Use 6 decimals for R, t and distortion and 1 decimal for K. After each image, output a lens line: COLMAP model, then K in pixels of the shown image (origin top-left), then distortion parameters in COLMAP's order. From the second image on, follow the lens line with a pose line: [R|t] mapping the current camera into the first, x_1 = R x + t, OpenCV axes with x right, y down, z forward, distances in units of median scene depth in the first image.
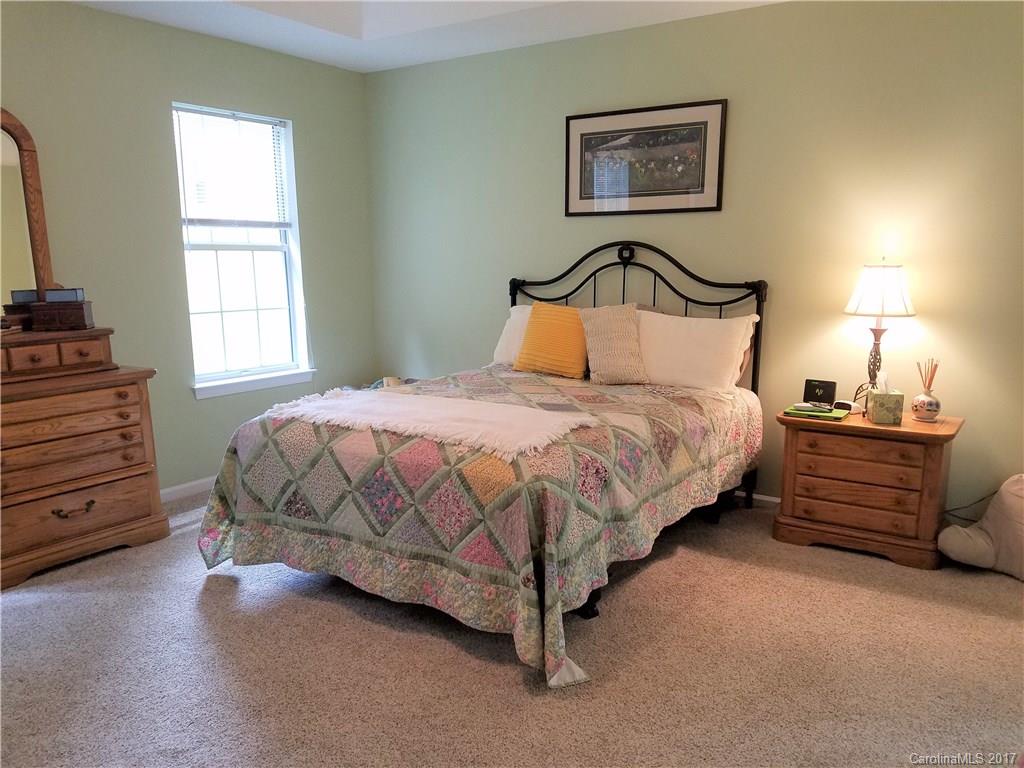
lens RADIAL K [[792.3, 0, 515.7], [0, 792.3, 401.7], [0, 0, 1]] dist [0.216196, -0.379914]
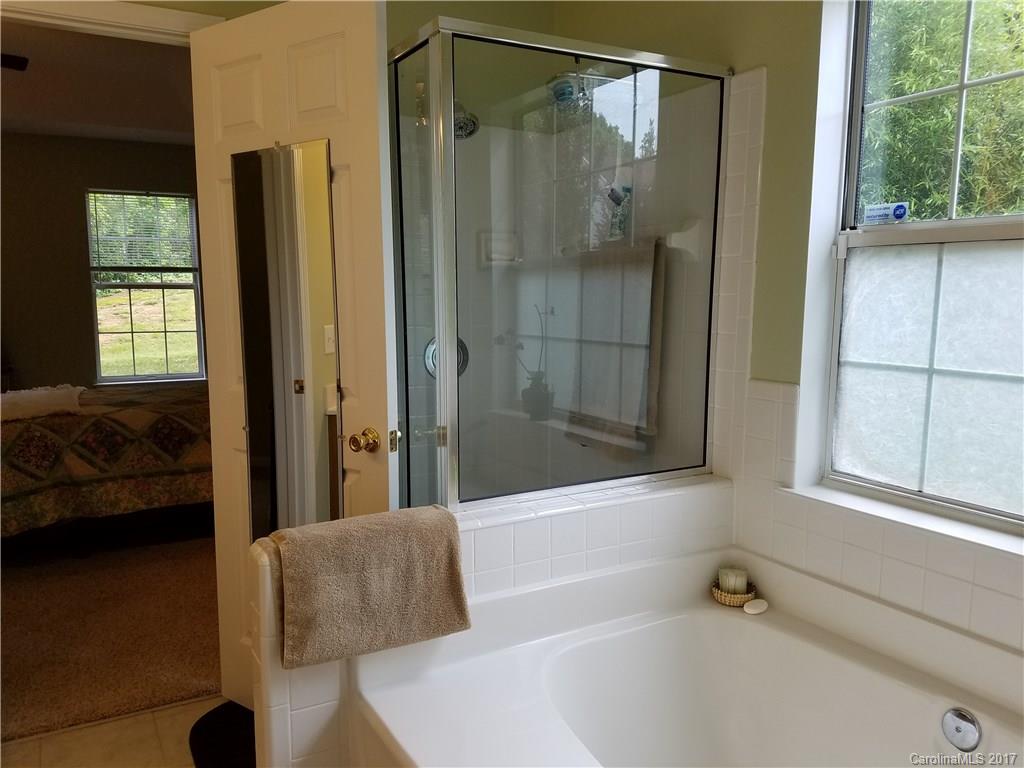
lens RADIAL K [[805.7, 0, 525.3], [0, 805.7, 394.7], [0, 0, 1]] dist [0.007385, -0.010383]
pose [[0.899576, 0.060424, -0.432565, 1.223572], [-0.082871, 0.996007, -0.033212, -0.018924], [0.428830, 0.065724, 0.900991, 0.070520]]
